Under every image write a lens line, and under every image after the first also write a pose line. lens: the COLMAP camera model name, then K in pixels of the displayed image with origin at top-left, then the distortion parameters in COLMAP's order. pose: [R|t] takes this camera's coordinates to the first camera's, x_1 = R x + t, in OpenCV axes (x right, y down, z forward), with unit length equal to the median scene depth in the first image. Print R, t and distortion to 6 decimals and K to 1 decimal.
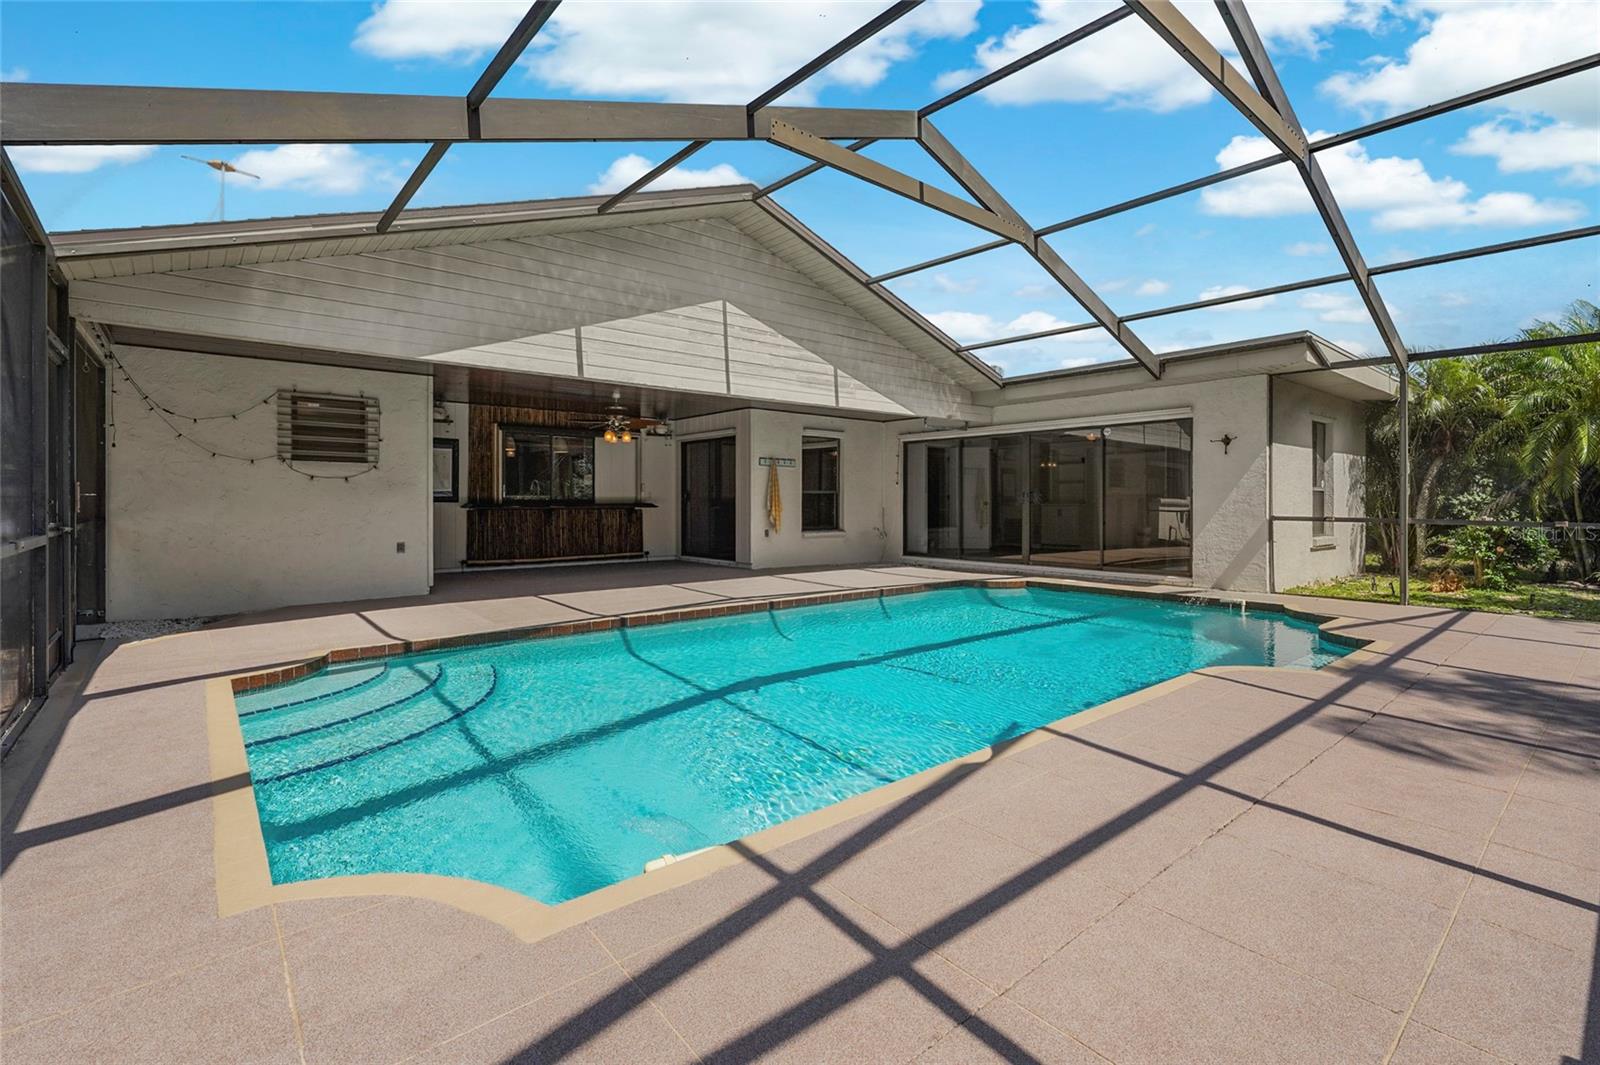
lens RADIAL K [[721.7, 0, 799.0], [0, 721.7, 500.7], [0, 0, 1]] dist [0.000031, -0.000166]
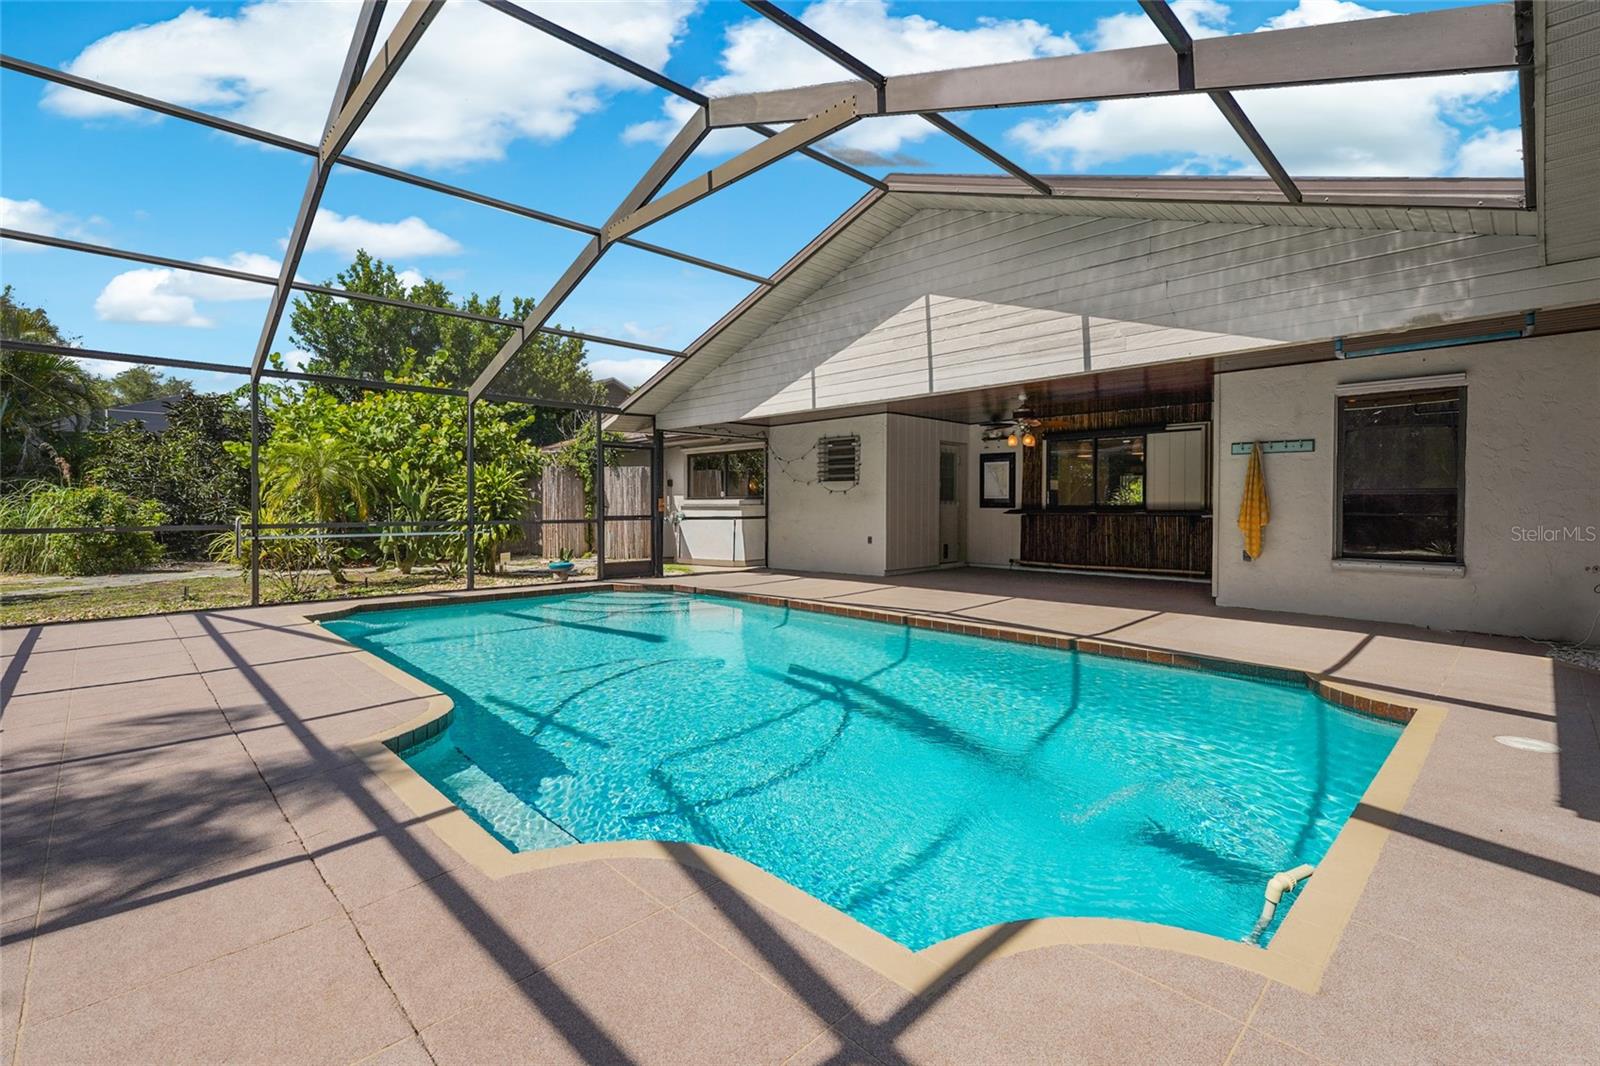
lens RADIAL K [[723.4, 0, 811.1], [0, 723.4, 516.2], [0, 0, 1]] dist [0.001154, 0.000430]
pose [[0.078931, 0.013715, -0.996786, 0.690432], [-0.000475, 0.999906, 0.013720, -0.000365], [0.996880, -0.000609, 0.078930, 0.642798]]
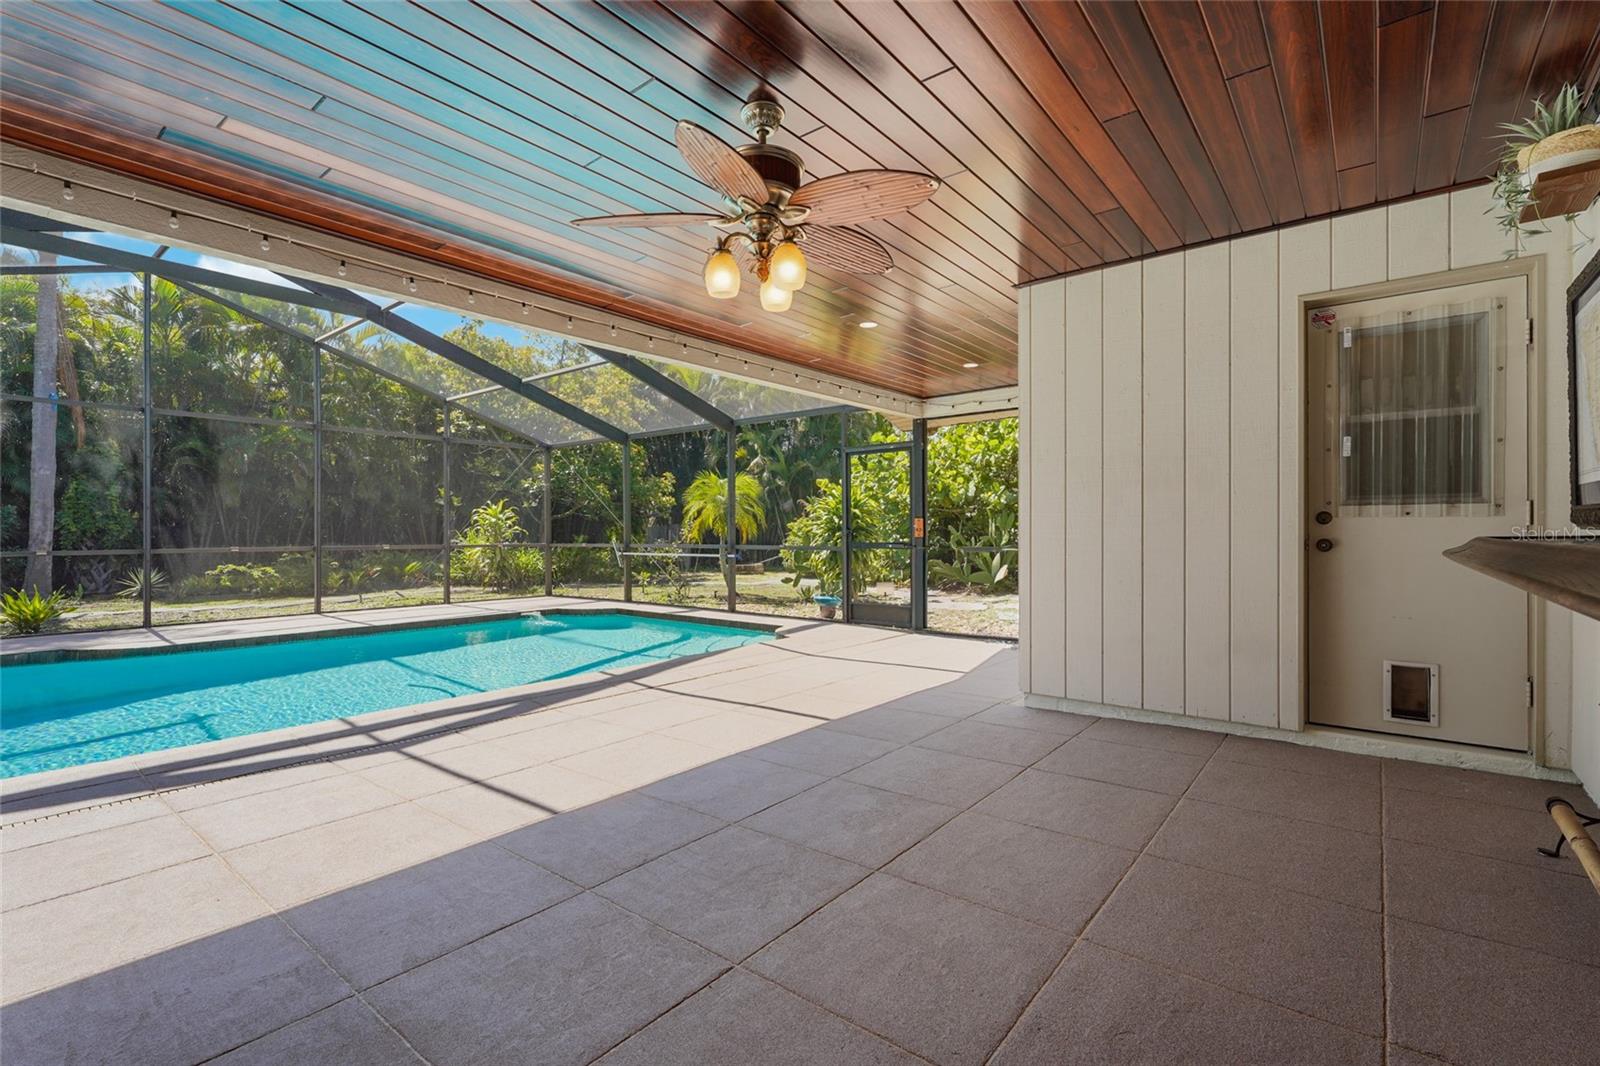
lens RADIAL K [[713.4, 0, 805.4], [0, 713.4, 531.0], [0, 0, 1]] dist [-0.001158, -0.000103]
pose [[-0.981496, 0.001997, -0.191472, -0.220197], [0.002516, 0.999994, -0.002472, 0.003046], [0.191466, -0.002908, -0.981495, 1.255657]]
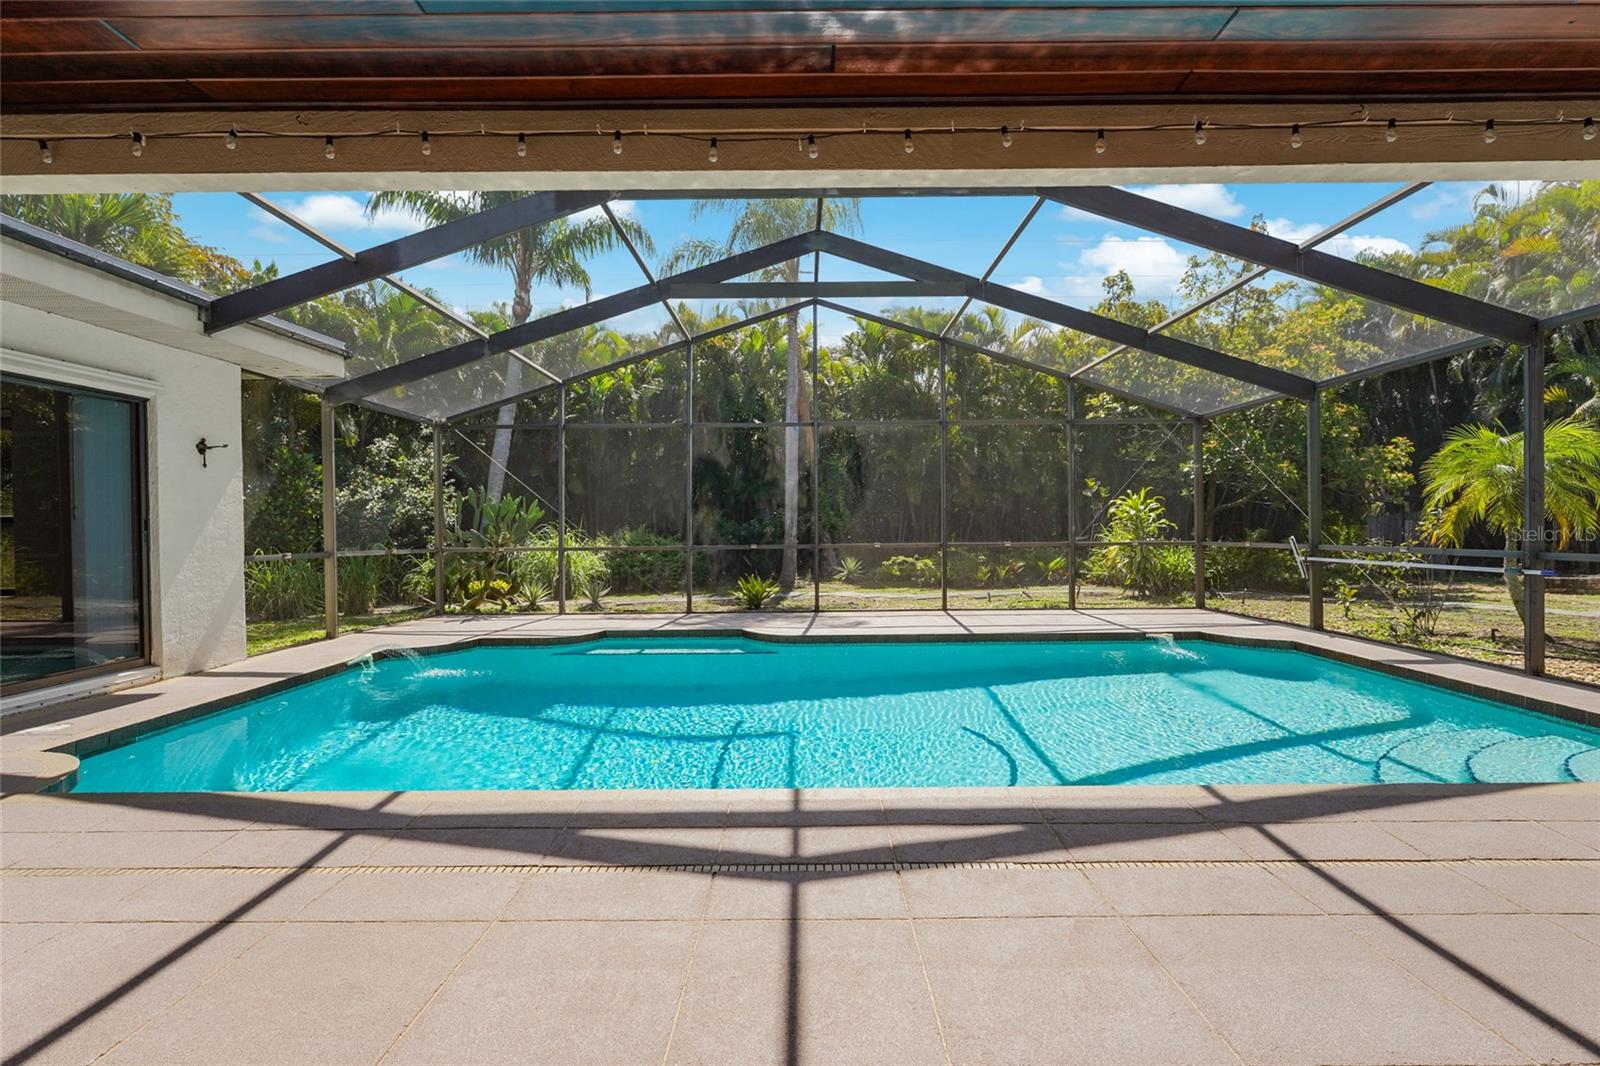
lens RADIAL K [[713.4, 0, 805.4], [0, 713.4, 531.0], [0, 0, 1]] dist [-0.001158, -0.000103]
pose [[-0.762278, 0.002455, 0.647245, -0.238539], [0.008360, 0.999947, 0.006053, -0.004049], [-0.647196, 0.010025, -0.762258, 1.025848]]
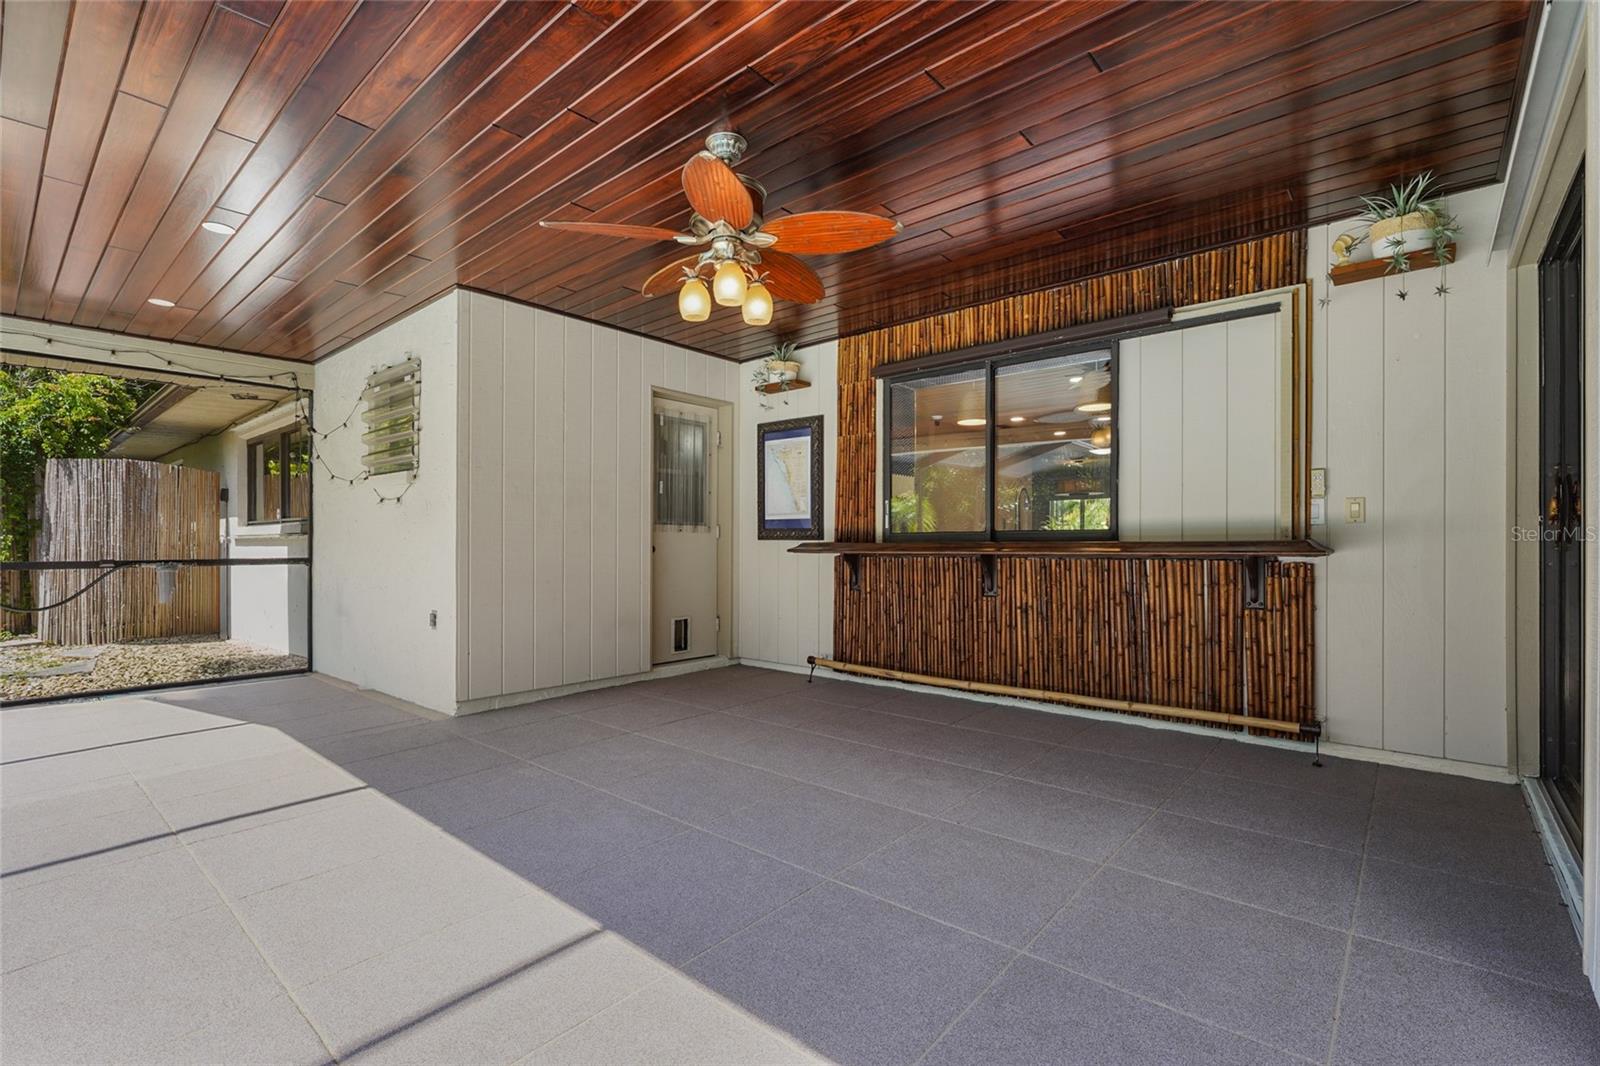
lens RADIAL K [[715.7, 0, 807.4], [0, 715.7, 544.9], [0, 0, 1]] dist [-0.002938, -0.000391]
pose [[0.156756, -0.000732, -0.987637, 0.023761], [-0.001158, 0.999999, -0.000925, 0.006815], [0.987637, 0.001289, 0.156755, 0.989676]]
